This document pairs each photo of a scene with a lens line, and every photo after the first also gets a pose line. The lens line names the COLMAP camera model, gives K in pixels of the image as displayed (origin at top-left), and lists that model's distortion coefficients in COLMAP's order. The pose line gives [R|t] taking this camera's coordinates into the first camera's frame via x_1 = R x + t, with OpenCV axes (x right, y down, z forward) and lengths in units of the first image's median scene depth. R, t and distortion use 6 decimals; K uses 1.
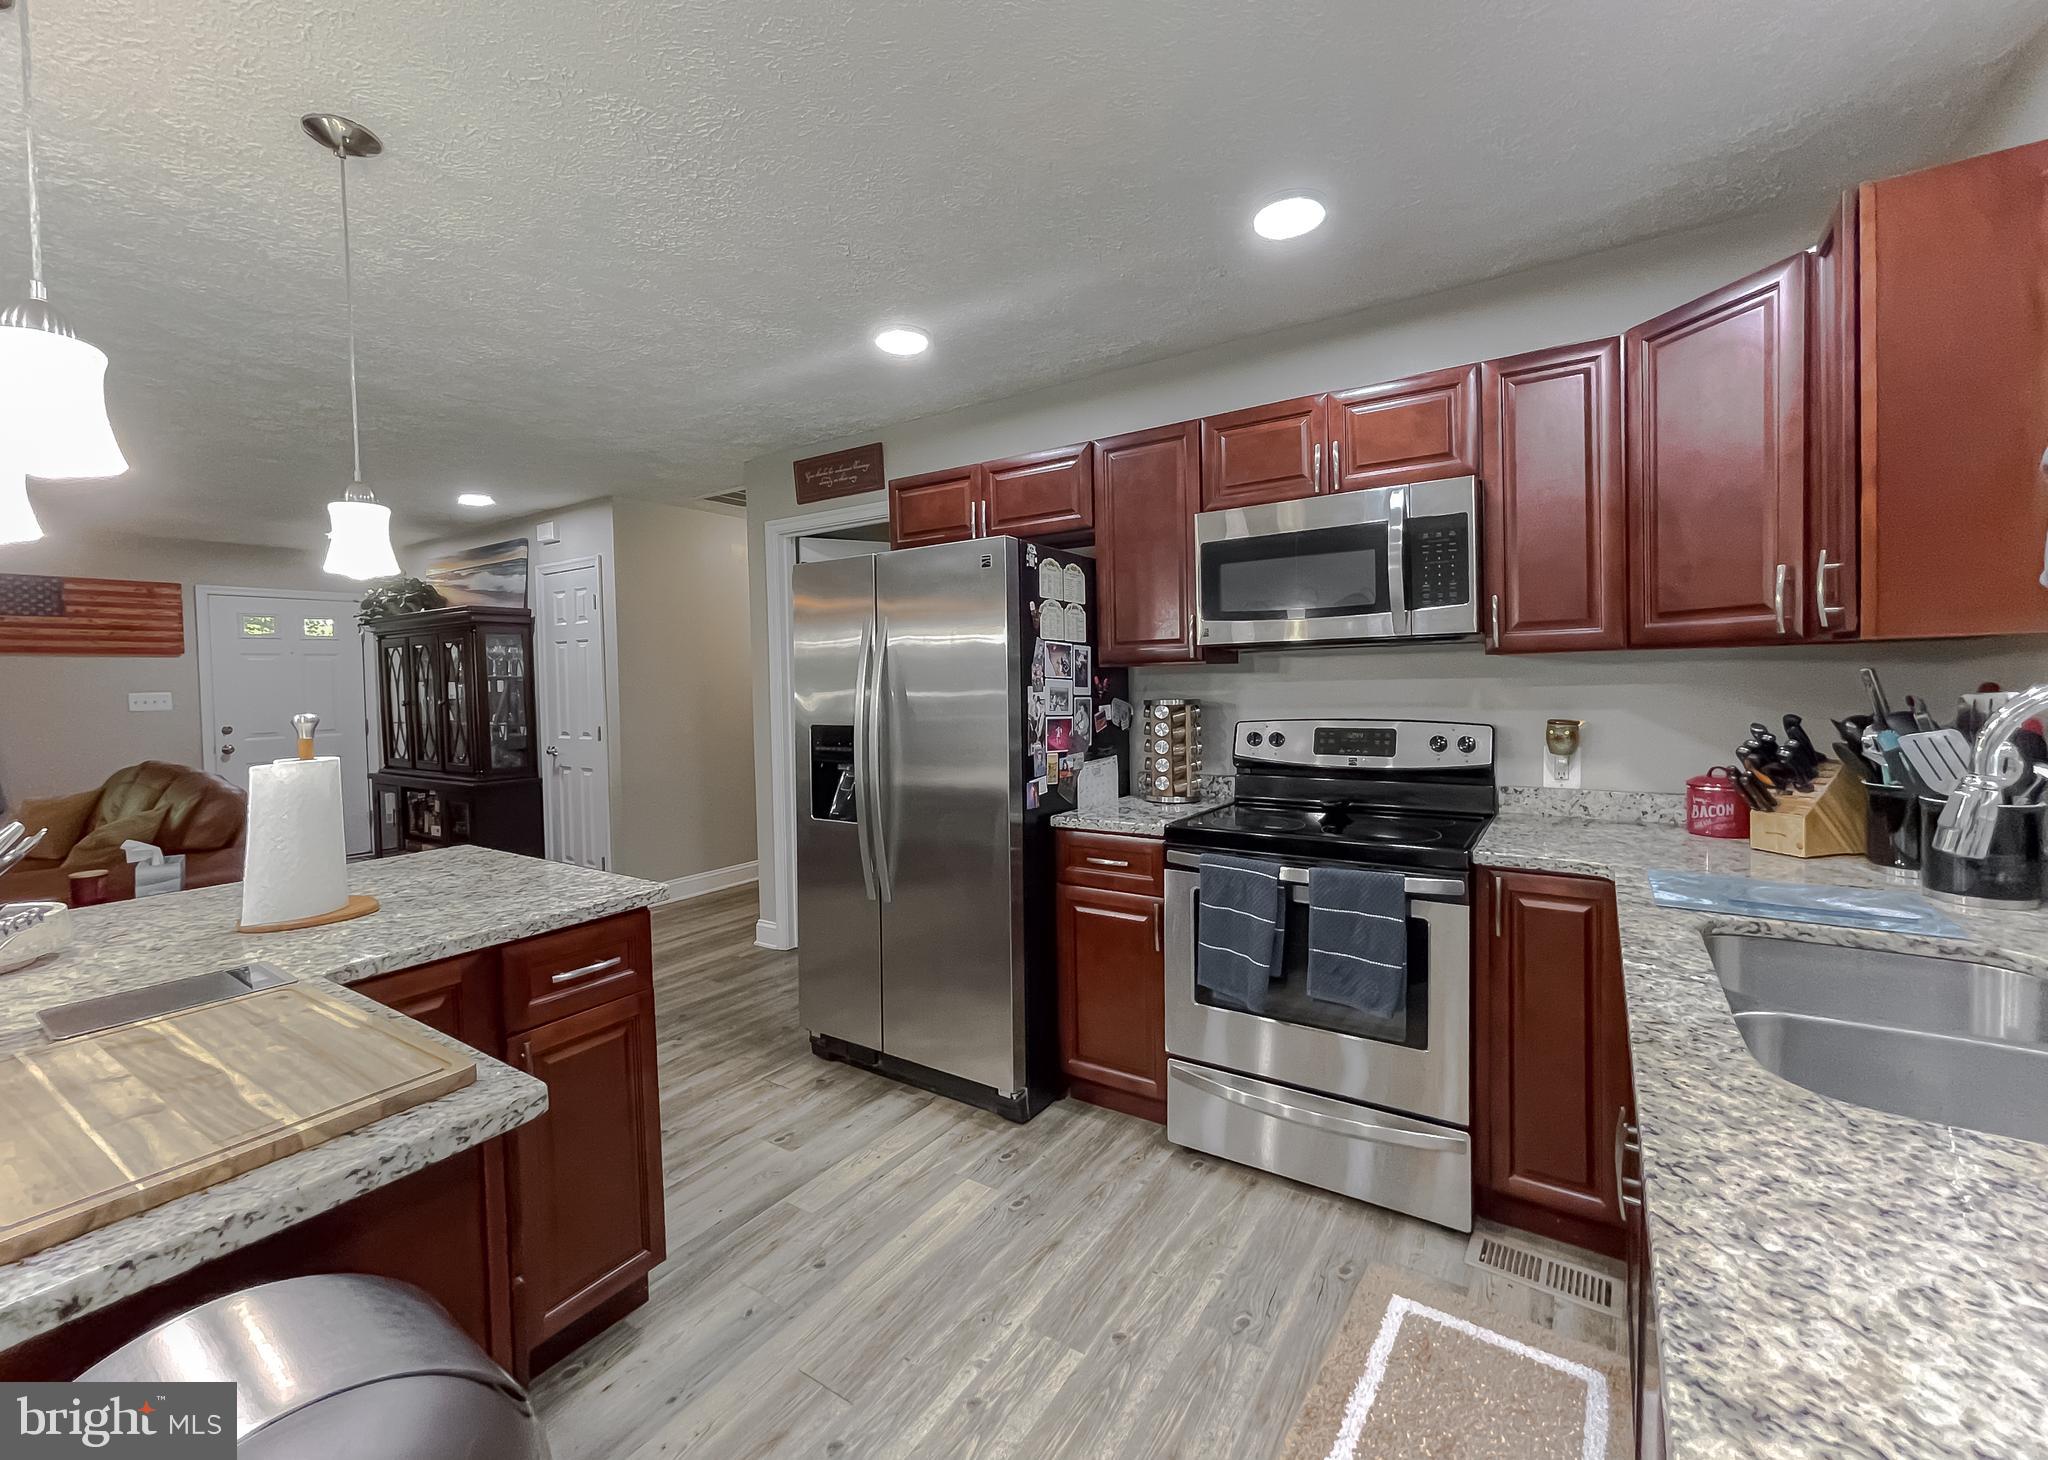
lens RADIAL K [[851.7, 0, 1012.9], [0, 851.7, 704.5], [0, 0, 1]] dist [0.000632, -0.000293]
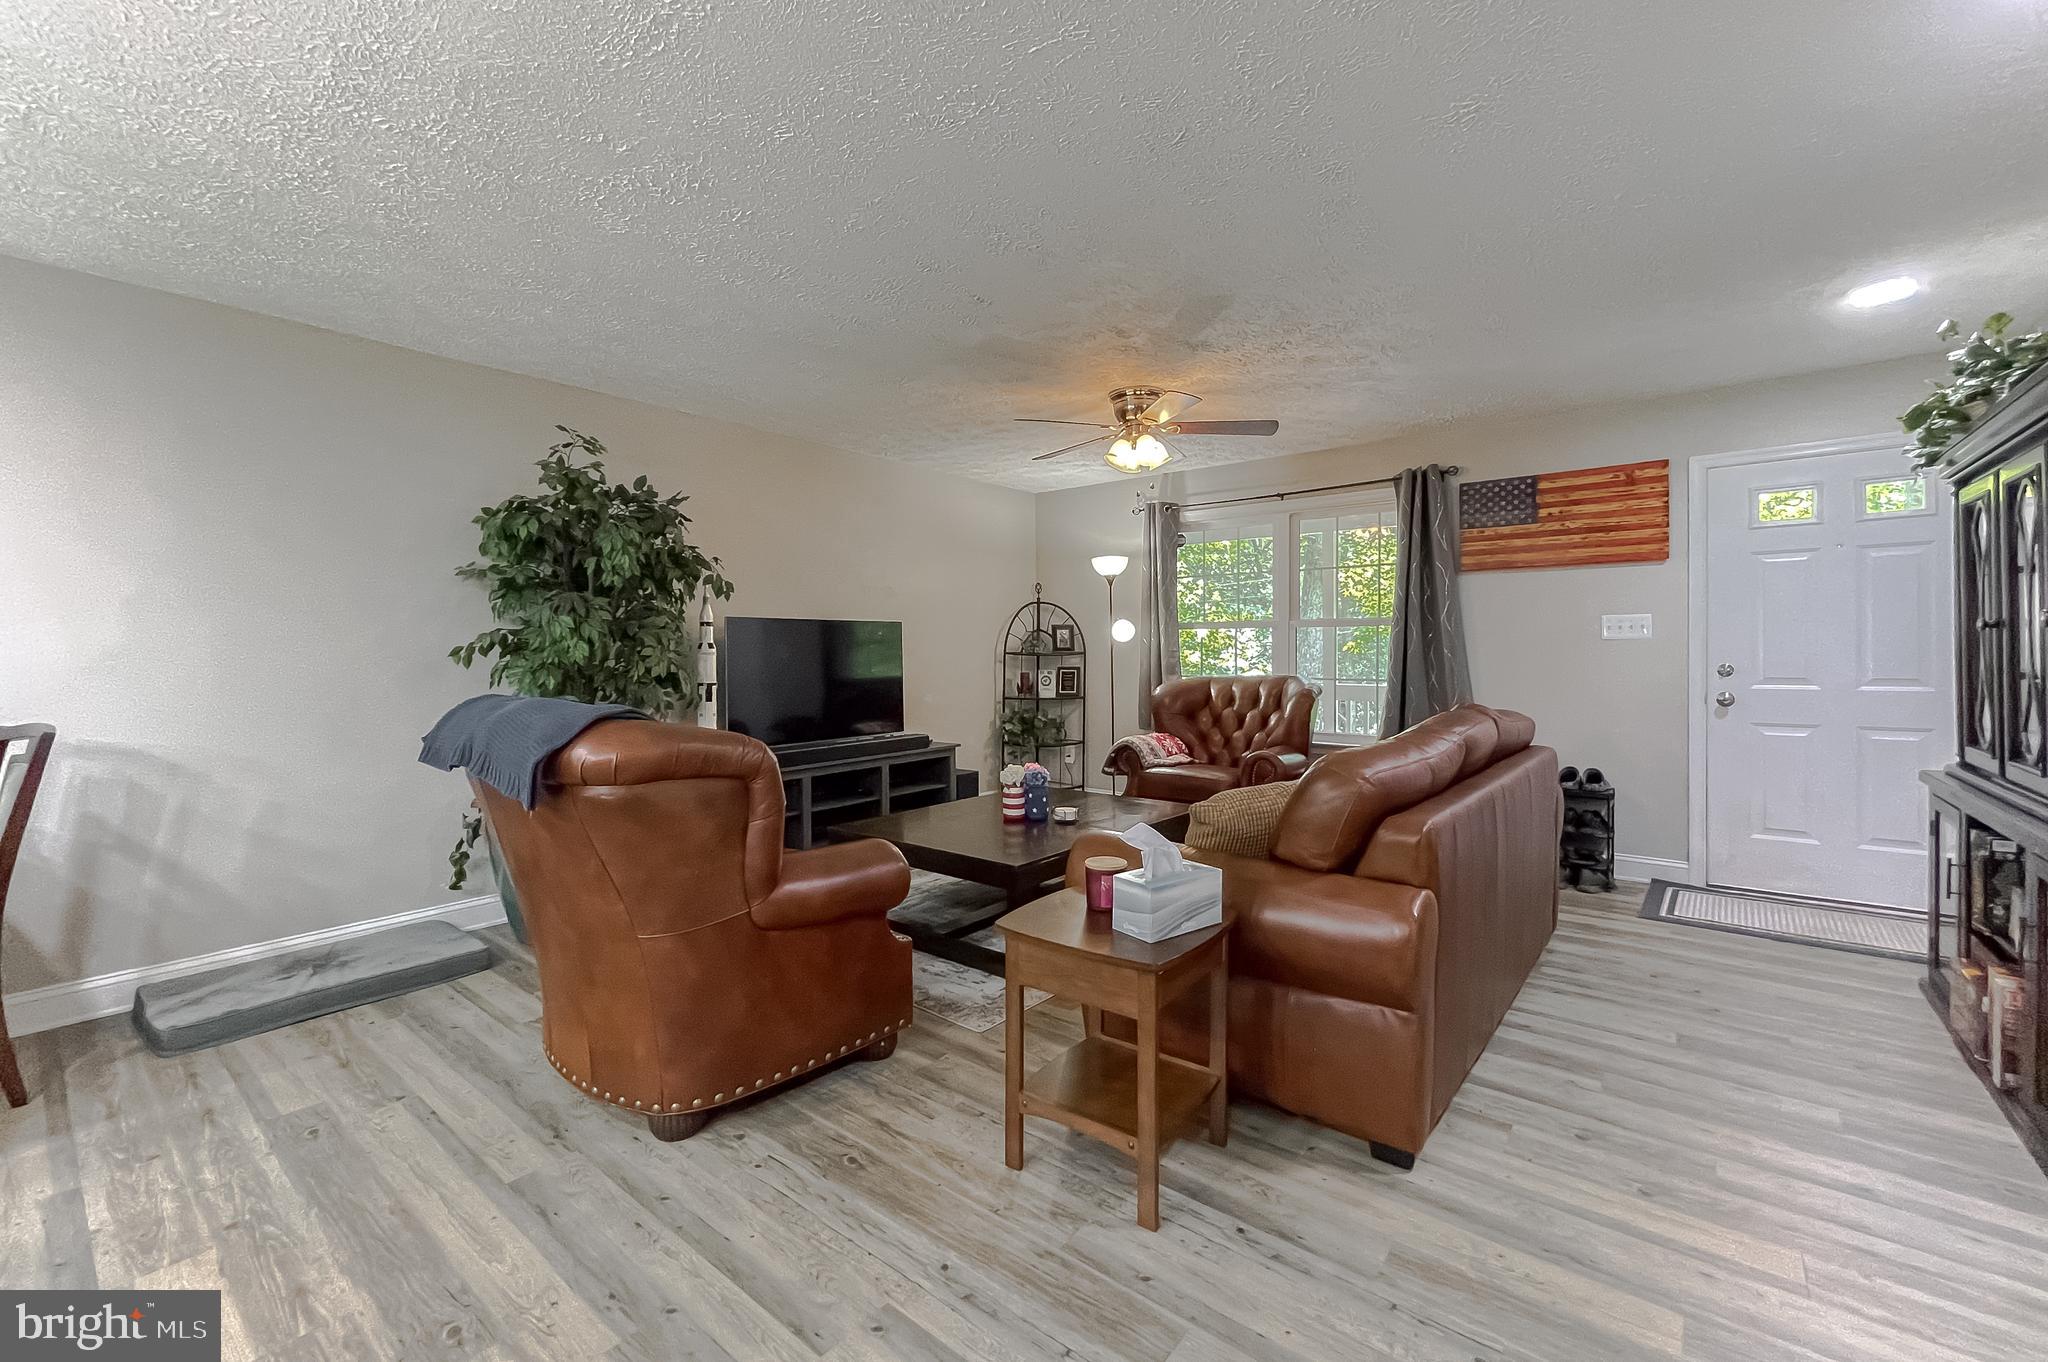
lens RADIAL K [[830.2, 0, 1025.0], [0, 830.2, 652.0], [0, 0, 1]] dist [0.000082, -0.000008]
pose [[-0.078561, 0.023150, -0.996640, -0.578015], [-0.022781, 0.999428, 0.025010, 0.028953], [0.996649, 0.024669, -0.077989, 1.230791]]
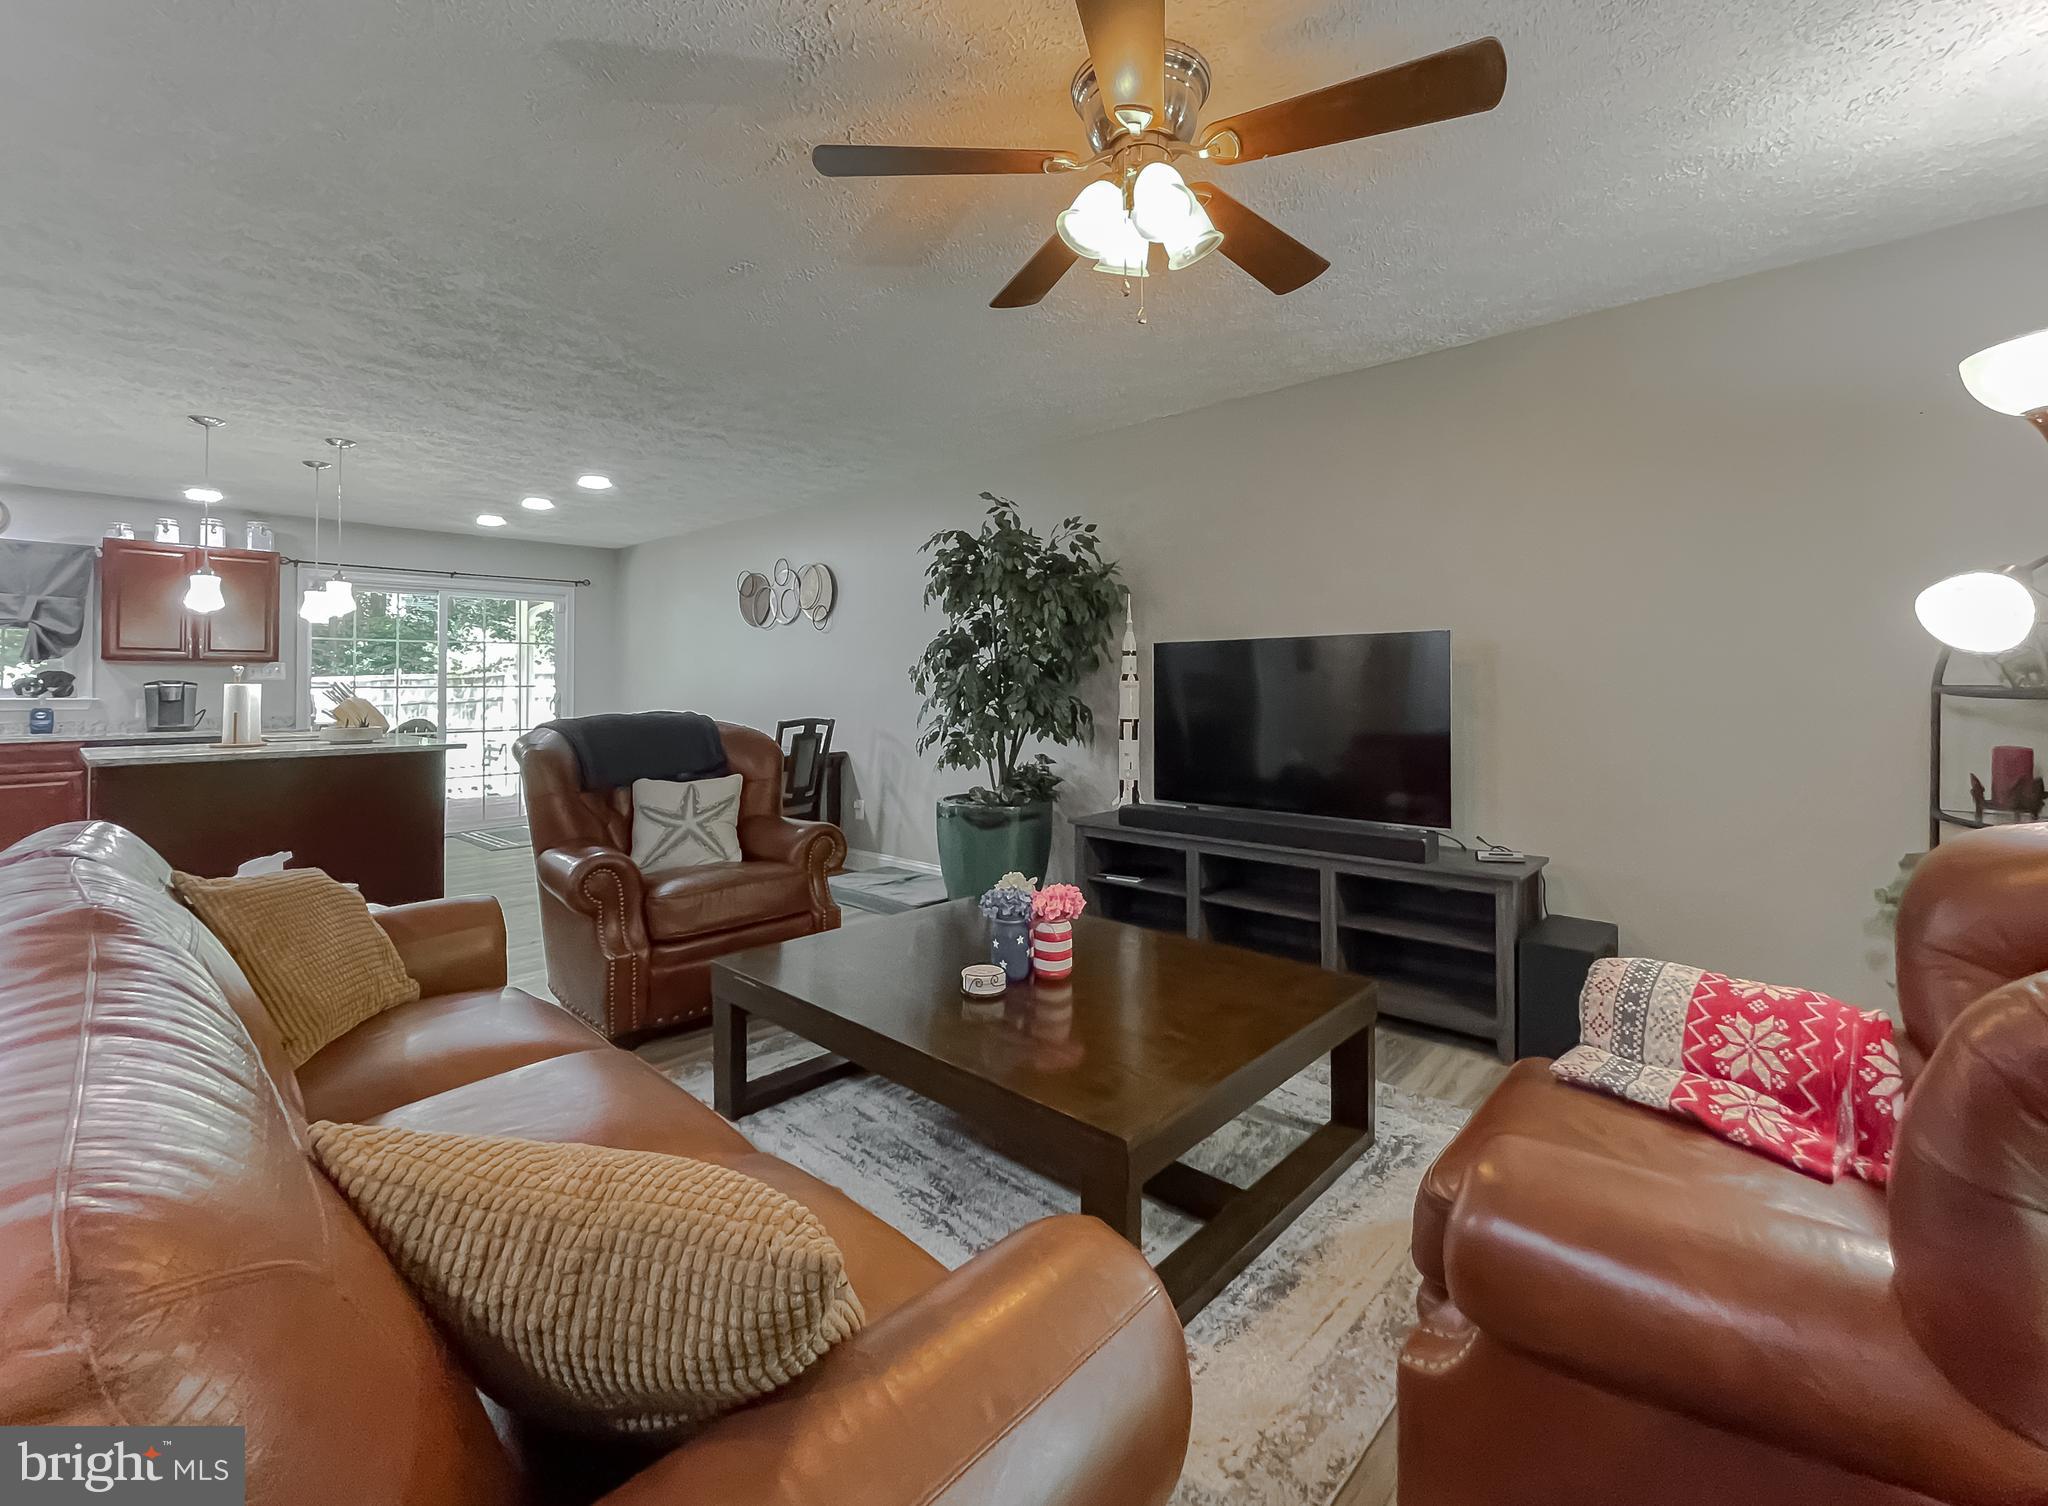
lens RADIAL K [[893.2, 0, 1025.8], [0, 893.2, 678.8], [0, 0, 1]] dist [-0.000173, 0.000602]
pose [[-0.990704, 0.025325, 0.133660, -2.148408], [0.028405, 0.999372, 0.021191, 0.035923], [-0.133039, 0.024791, -0.990801, 2.036875]]
